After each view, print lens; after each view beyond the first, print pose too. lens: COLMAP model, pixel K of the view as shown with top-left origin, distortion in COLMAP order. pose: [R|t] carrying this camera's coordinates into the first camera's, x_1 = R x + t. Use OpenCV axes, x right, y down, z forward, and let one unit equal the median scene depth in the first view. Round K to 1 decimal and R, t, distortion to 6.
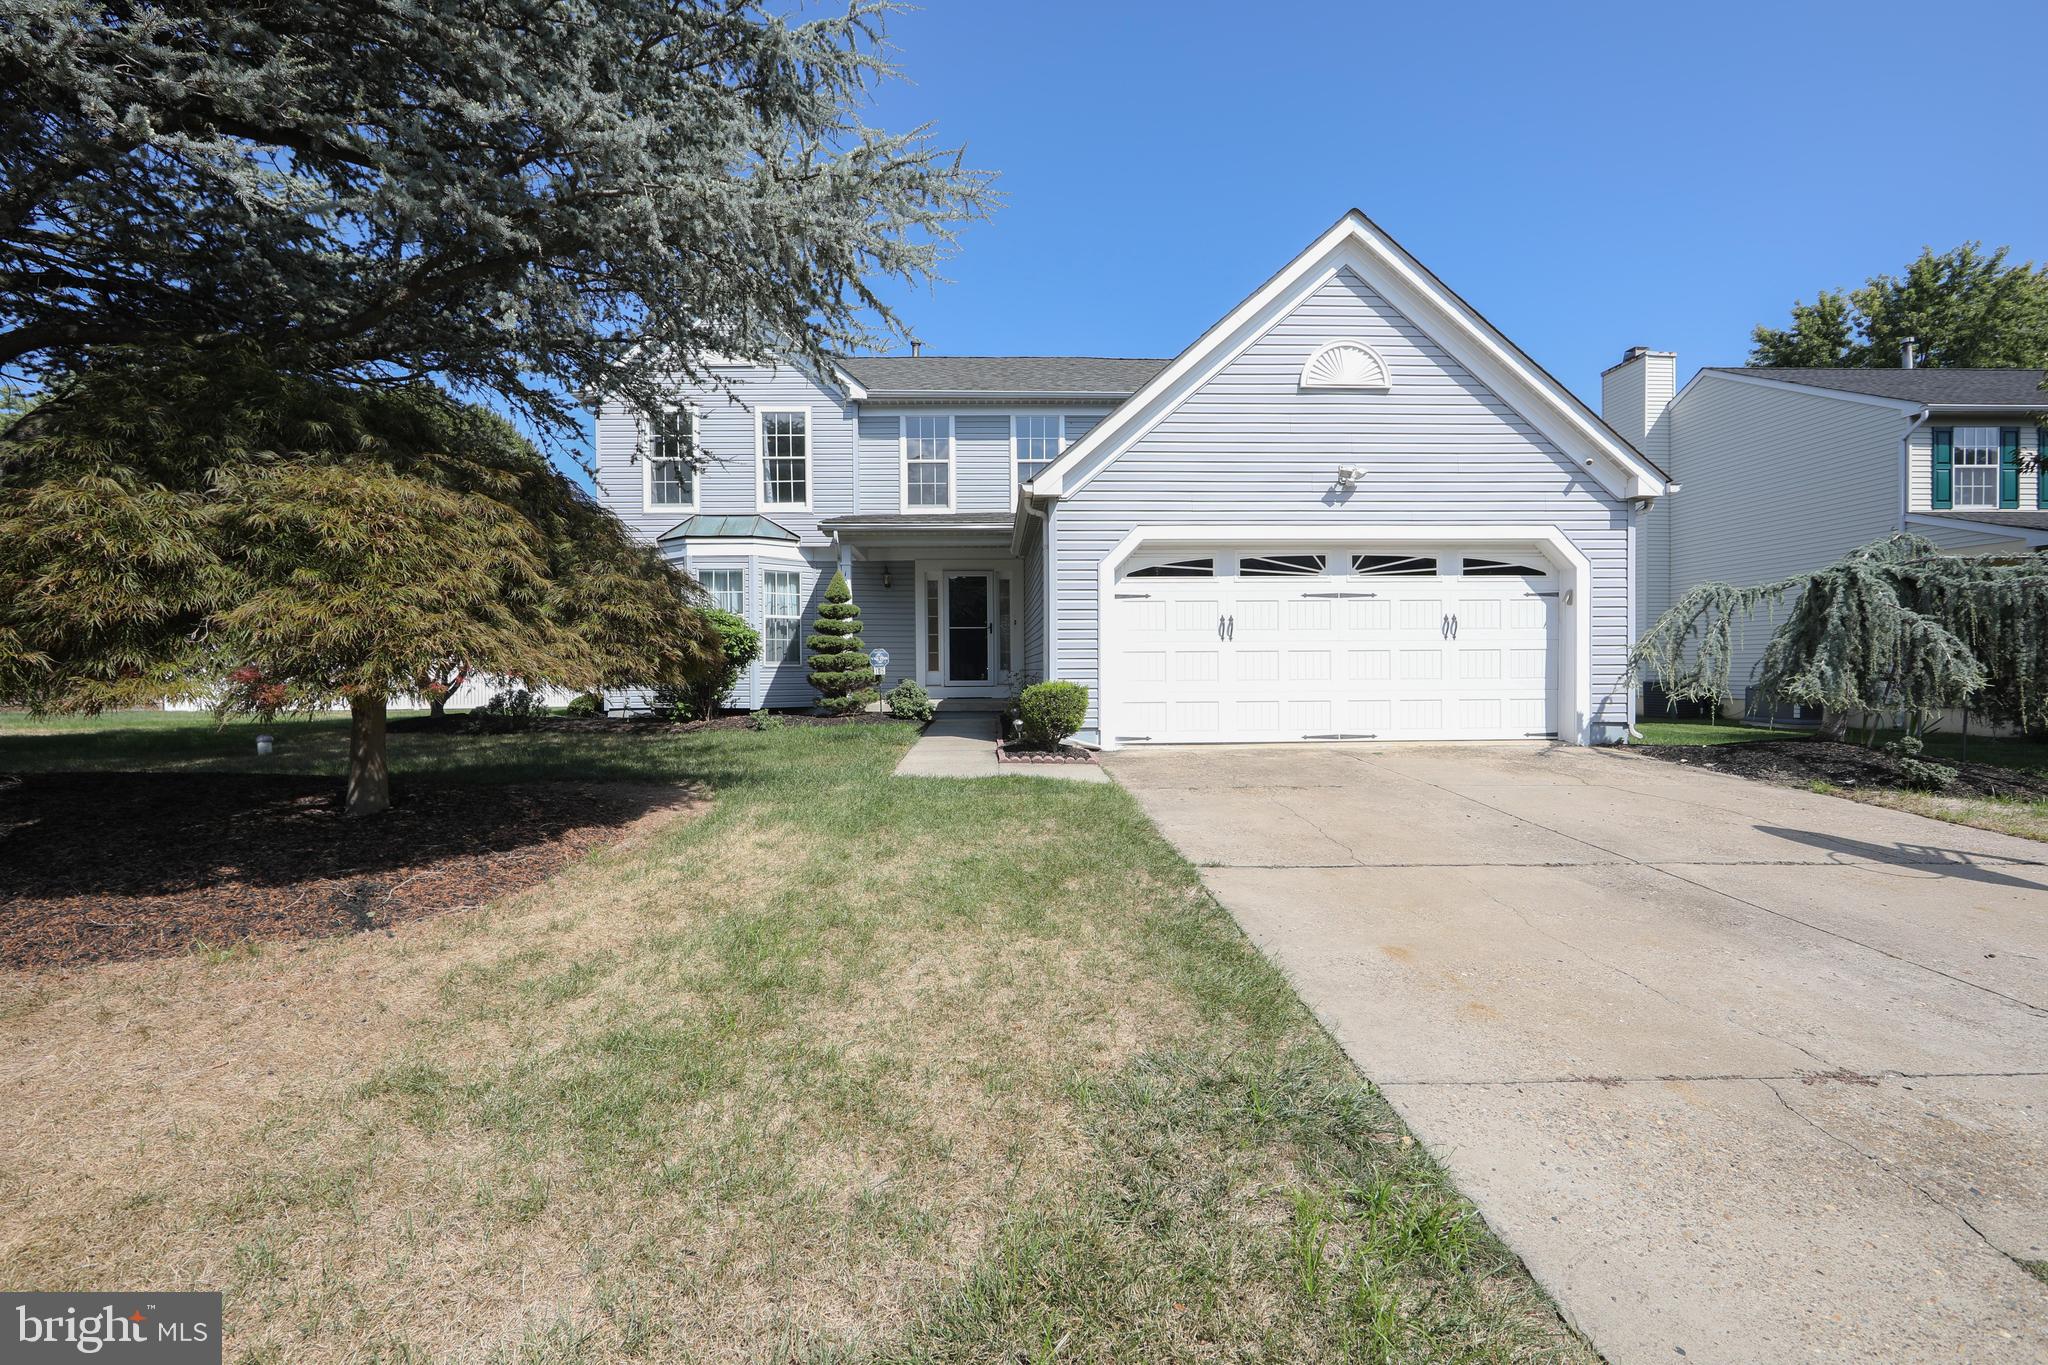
lens RADIAL K [[795.3, 0, 995.7], [0, 795.3, 673.2], [0, 0, 1]] dist [-0.006965, 0.000165]
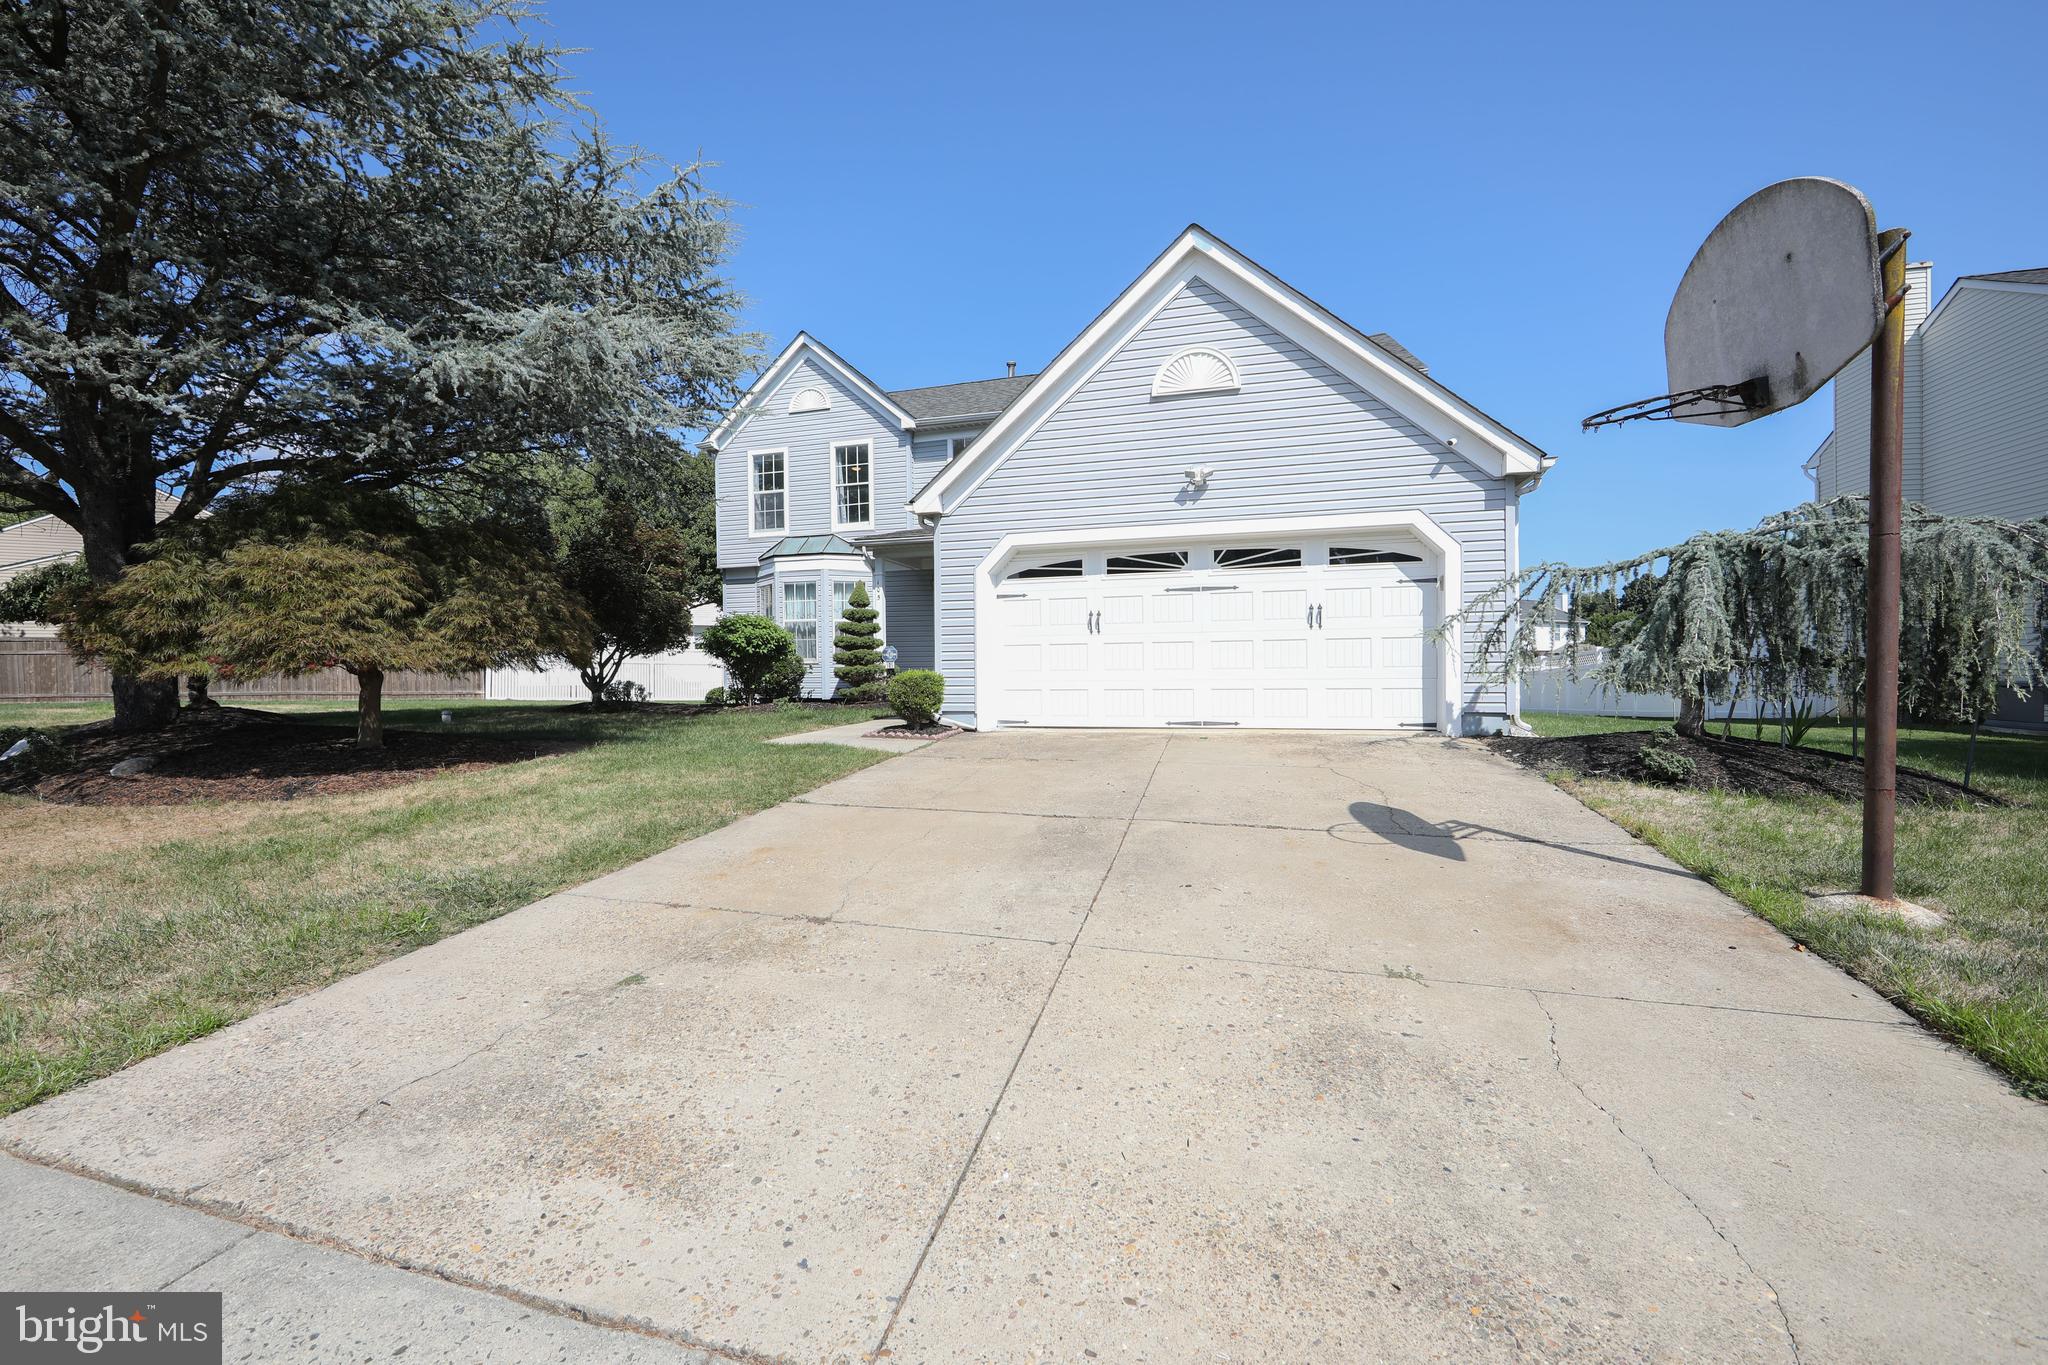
lens RADIAL K [[795.3, 0, 995.7], [0, 795.3, 673.2], [0, 0, 1]] dist [-0.006965, 0.000165]
pose [[0.952355, -0.001951, -0.304986, 0.496793], [0.001865, 0.999998, -0.000575, 0.013718], [0.304987, -0.000022, 0.952357, -0.085395]]
